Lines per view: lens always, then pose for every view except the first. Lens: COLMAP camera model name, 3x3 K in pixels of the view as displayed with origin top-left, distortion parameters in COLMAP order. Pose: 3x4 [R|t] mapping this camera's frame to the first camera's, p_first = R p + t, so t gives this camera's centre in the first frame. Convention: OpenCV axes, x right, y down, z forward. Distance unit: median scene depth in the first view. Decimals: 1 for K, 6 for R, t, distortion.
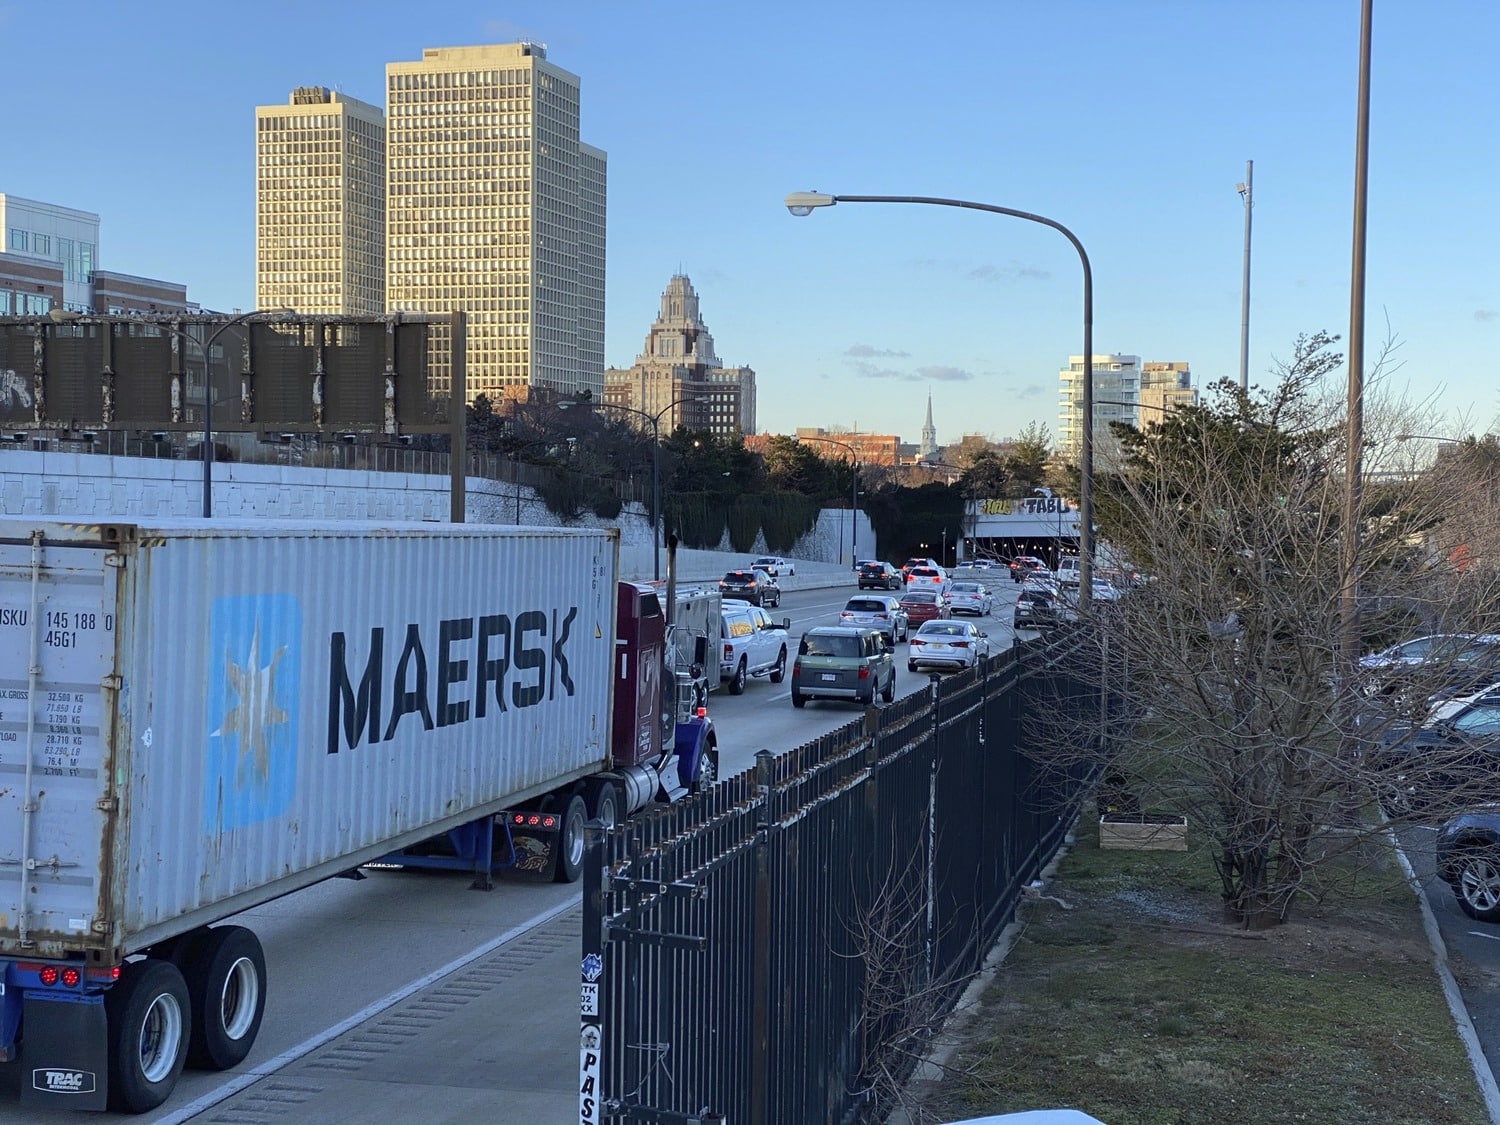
lens RADIAL K [[2457.3, 0, 749.4], [0, 2457.3, 562.4], [0, 0, 1]] dist [0.218323, 0.000000]
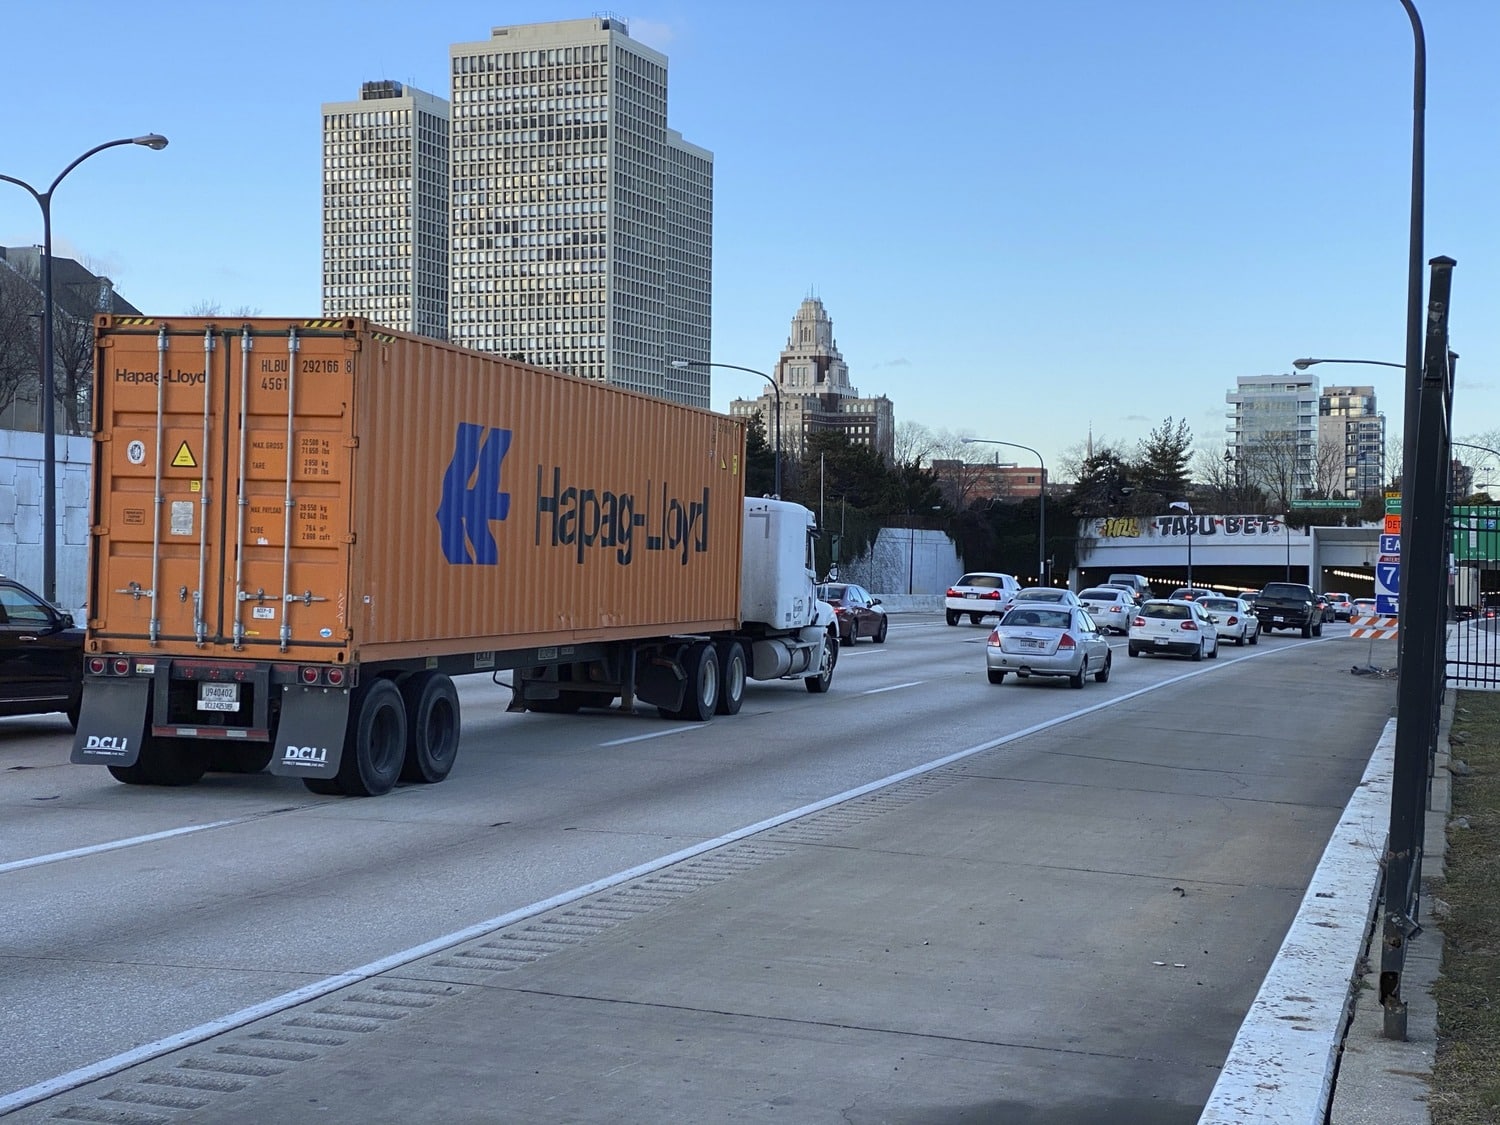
lens RADIAL K [[2457.3, 0, 750.7], [0, 2457.3, 562.8], [0, 0, 1]] dist [0.218323, 0.000000]
pose [[0.997535, -0.003077, -0.070102, 0.020624], [0.001673, 0.999797, -0.020076, 0.002114], [0.070150, 0.019909, 0.997338, 0.115383]]
